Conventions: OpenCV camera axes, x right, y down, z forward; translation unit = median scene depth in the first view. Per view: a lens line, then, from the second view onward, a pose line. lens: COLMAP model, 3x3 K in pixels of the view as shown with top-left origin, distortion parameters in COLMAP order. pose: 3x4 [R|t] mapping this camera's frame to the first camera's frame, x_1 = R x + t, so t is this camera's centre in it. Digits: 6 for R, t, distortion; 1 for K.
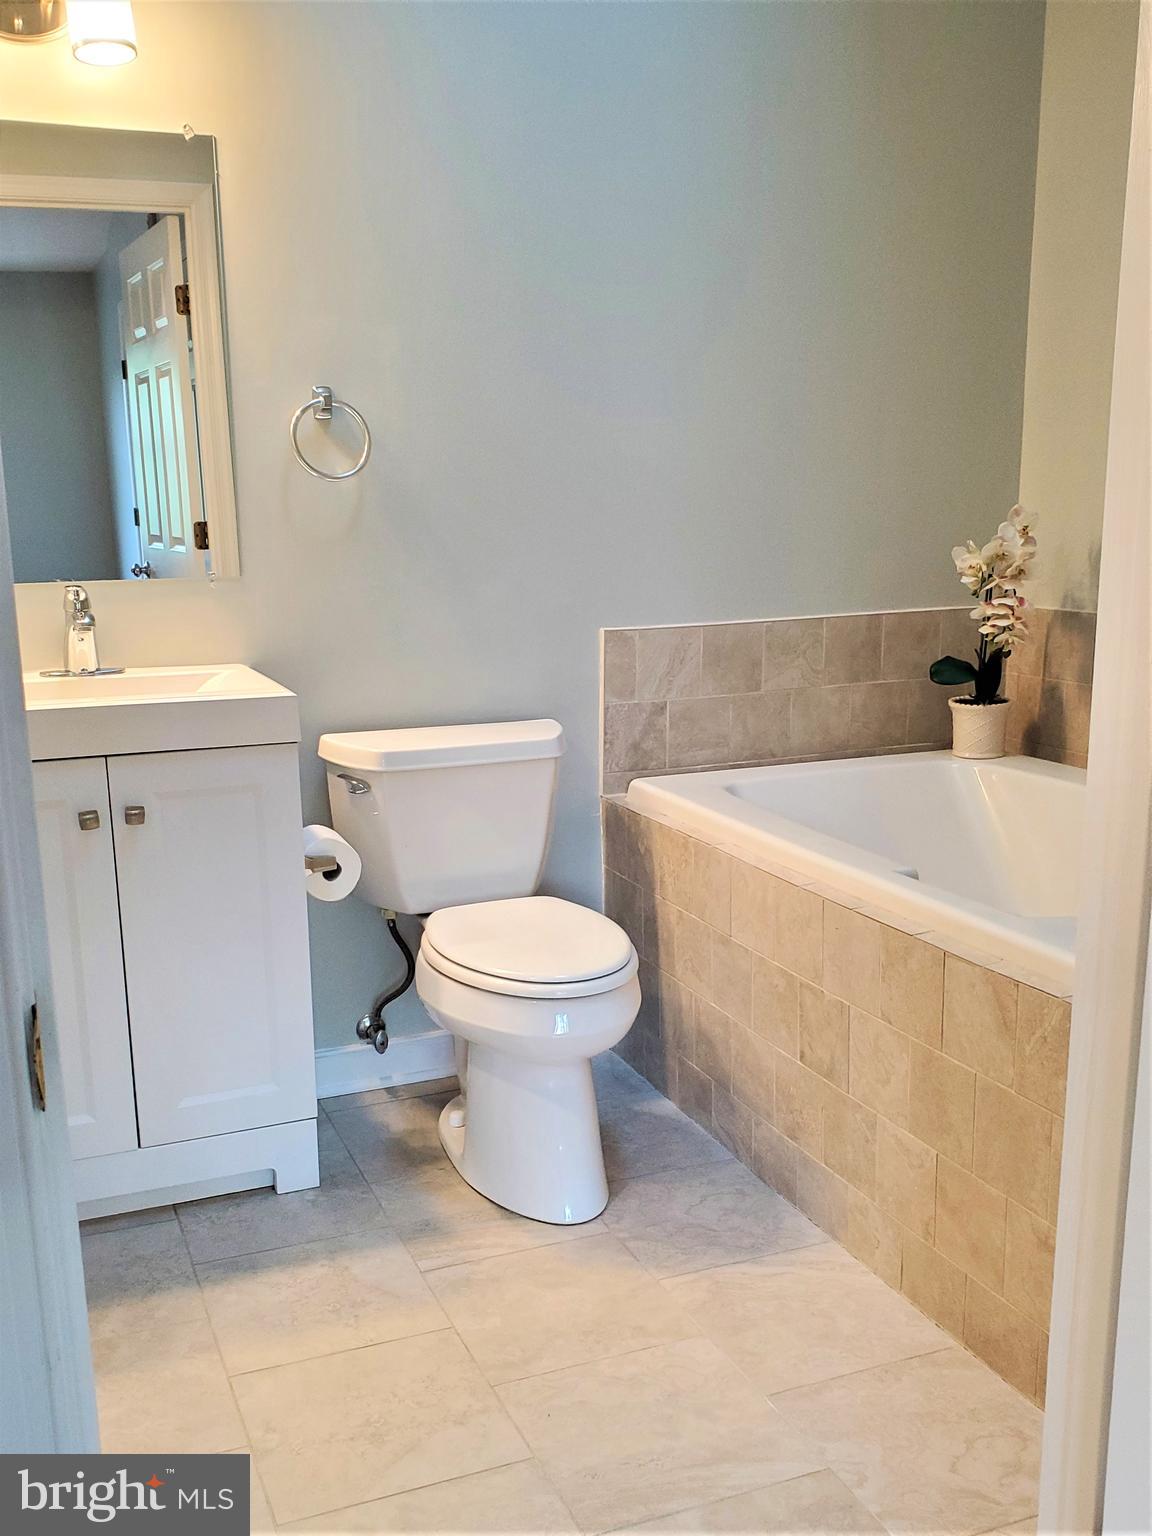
lens RADIAL K [[1437.4, 0, 531.9], [0, 1437.4, 819.5], [0, 0, 1]] dist [0.179533, -0.580376]
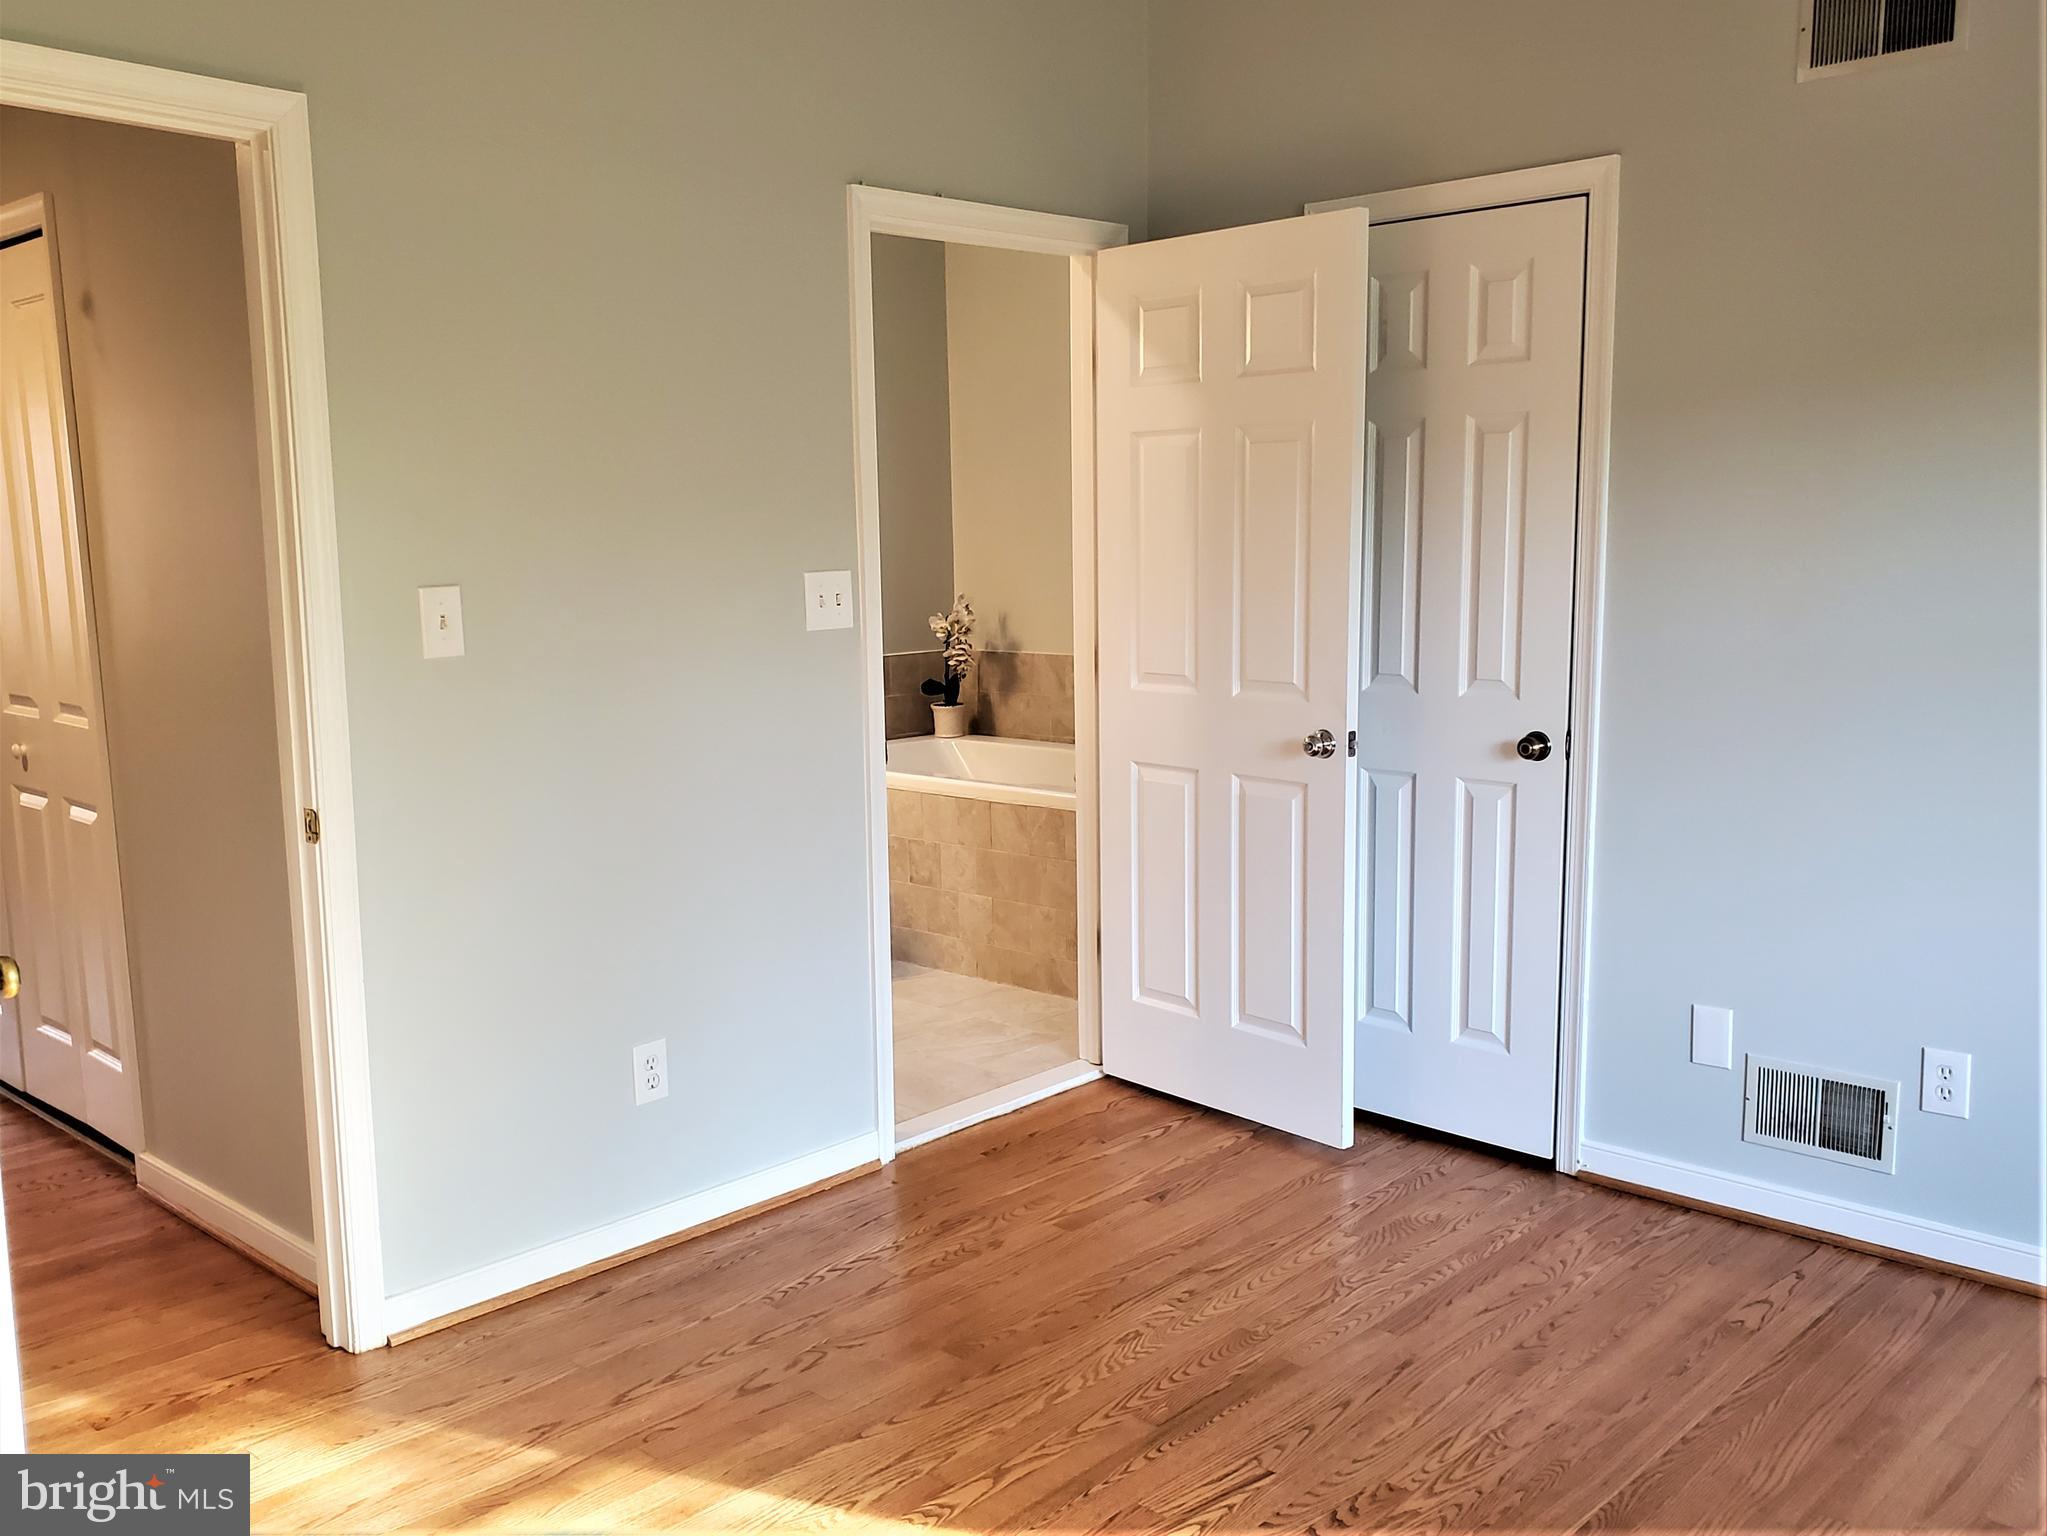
lens RADIAL K [[1761.8, 0, 1023.5], [0, 1761.8, 768.0], [0, 0, 1]] dist [0.004557, 0.001504]
pose [[0.897405, -0.058638, 0.437293, -0.555101], [0.097273, 0.993036, -0.066462, 0.147684], [-0.430350, 0.102180, 0.896860, -0.945228]]
